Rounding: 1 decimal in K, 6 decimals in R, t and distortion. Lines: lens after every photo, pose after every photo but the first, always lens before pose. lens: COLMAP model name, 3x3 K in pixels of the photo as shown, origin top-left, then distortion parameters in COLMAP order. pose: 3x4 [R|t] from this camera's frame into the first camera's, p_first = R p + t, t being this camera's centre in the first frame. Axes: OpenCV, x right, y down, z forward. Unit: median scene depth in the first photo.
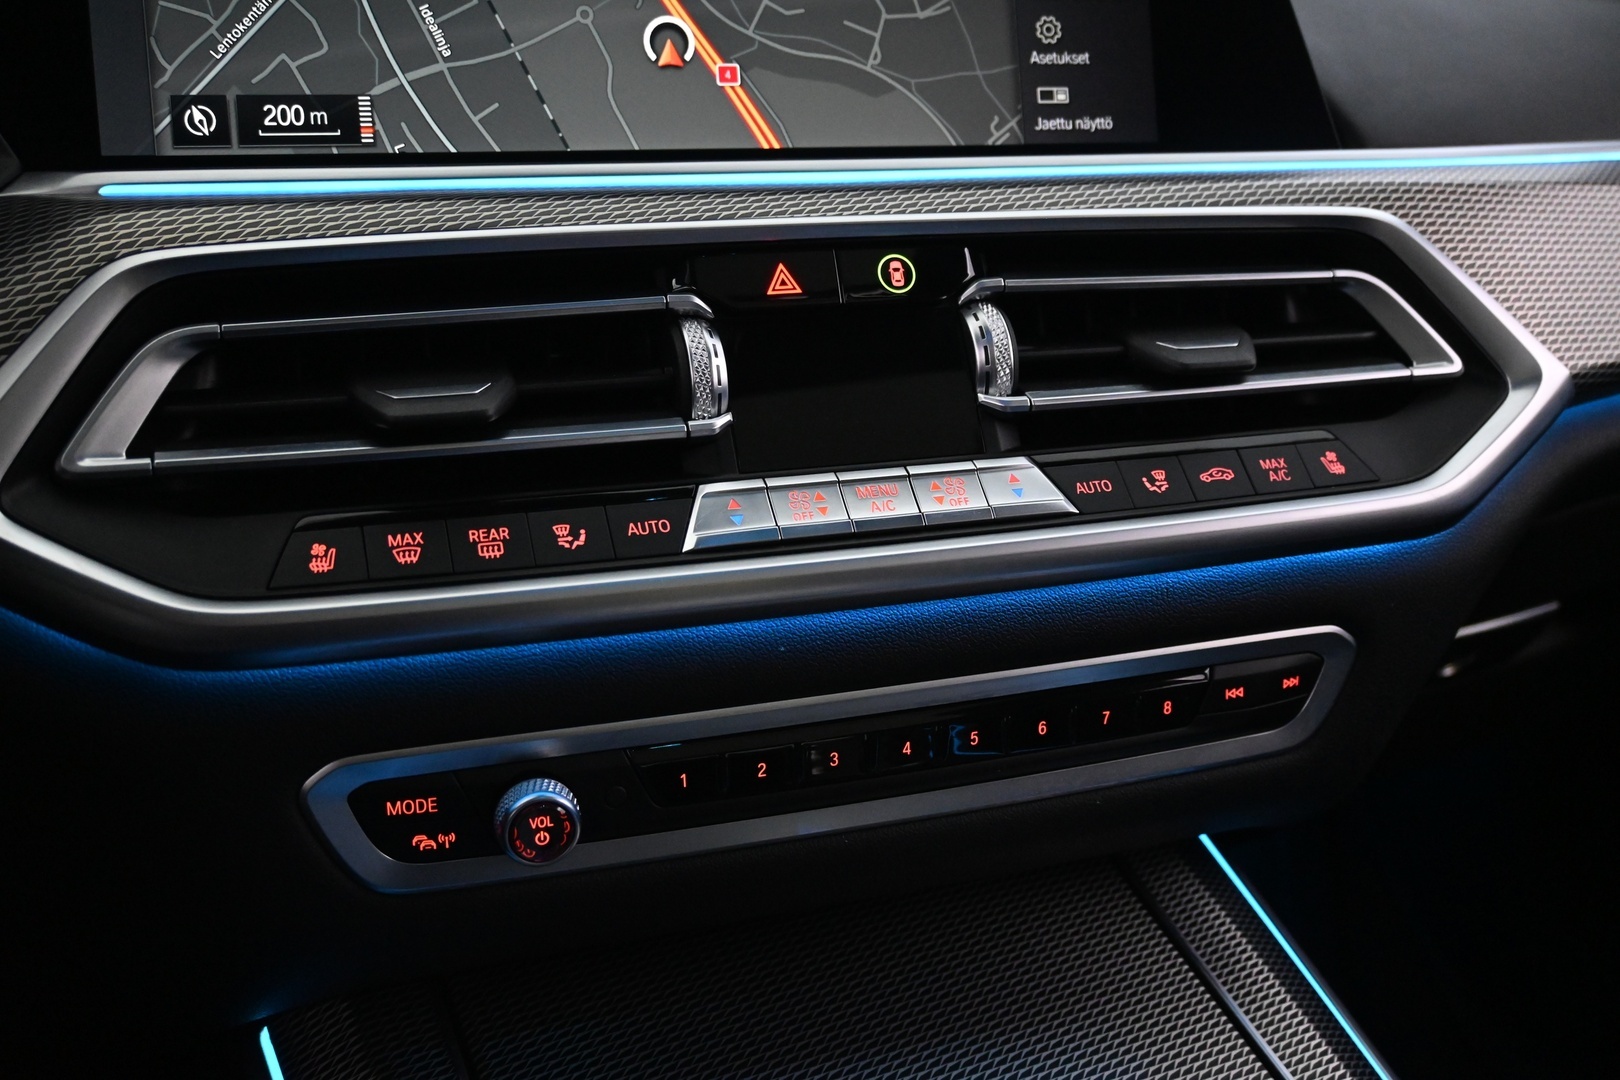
lens RADIAL K [[1644.9, 0, 812.4], [0, 1644.9, 536.5], [0, 0, 1]] dist [-0.004601, 0.000000]
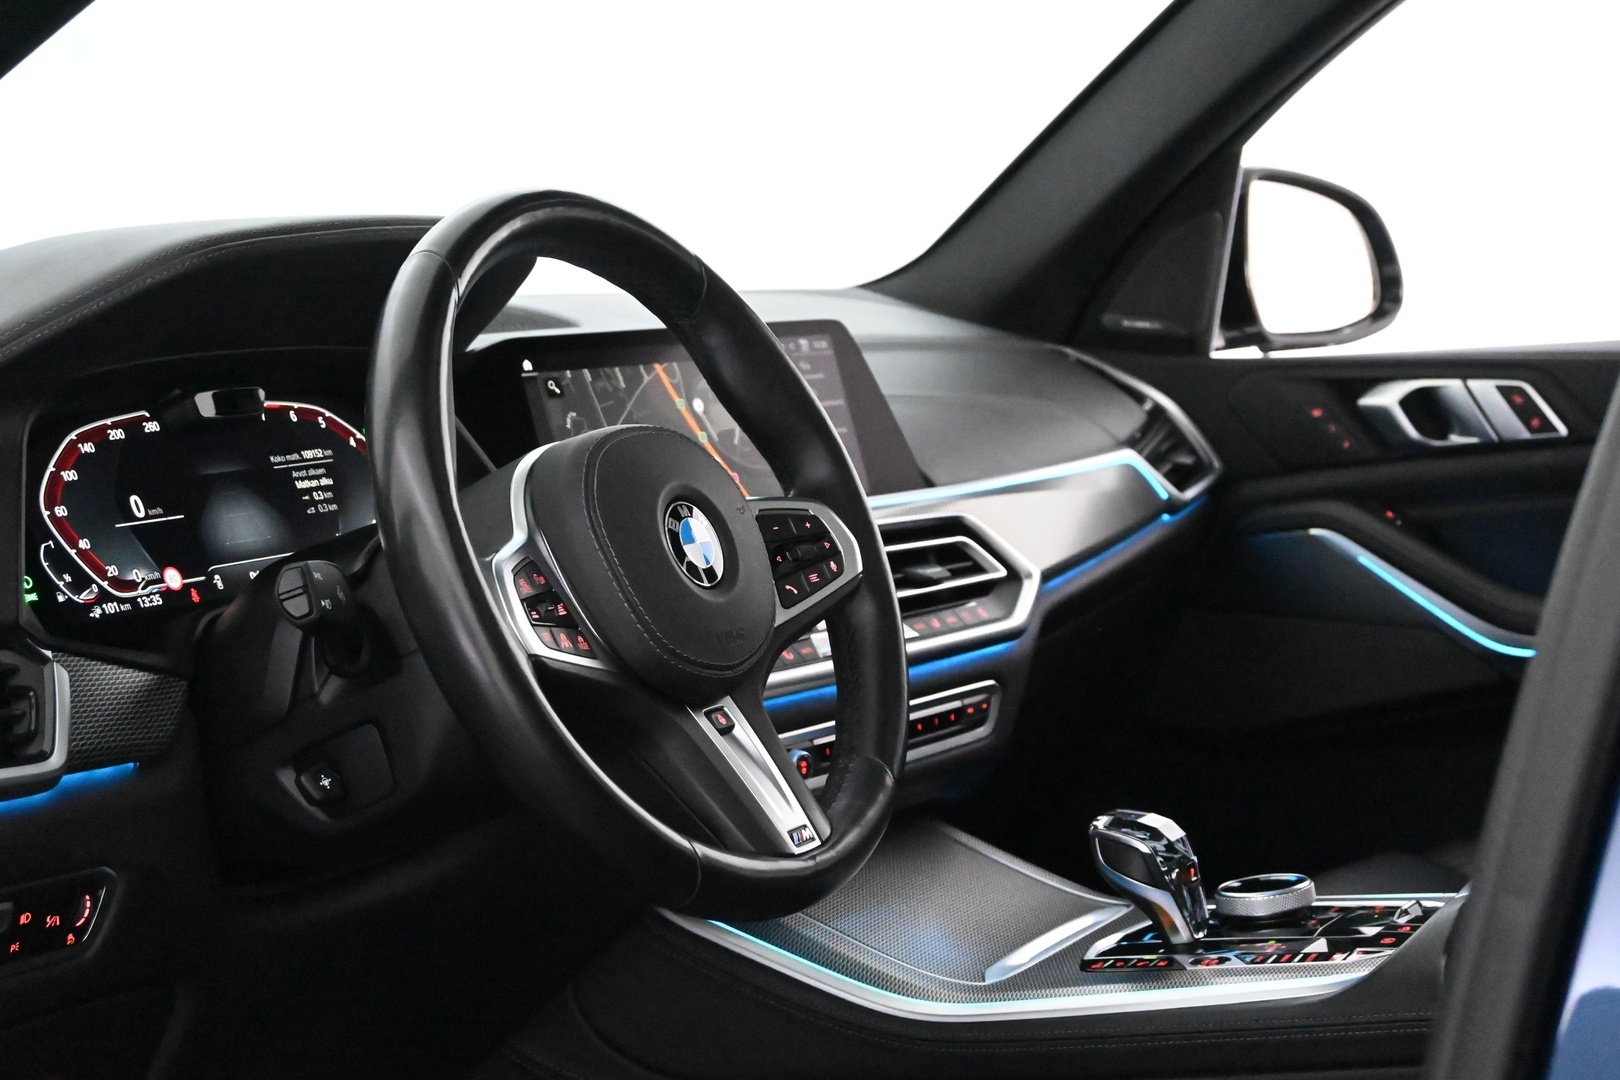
lens RADIAL K [[2778.7, 0, 809.5], [0, 2778.7, 543.3], [0, 0, 1]] dist [-0.061752, 0.000000]
pose [[0.833730, -0.093364, 0.544222, -2.241263], [0.208805, 0.965723, -0.154208, 0.461013], [-0.511170, 0.242204, 0.824647, -2.406336]]
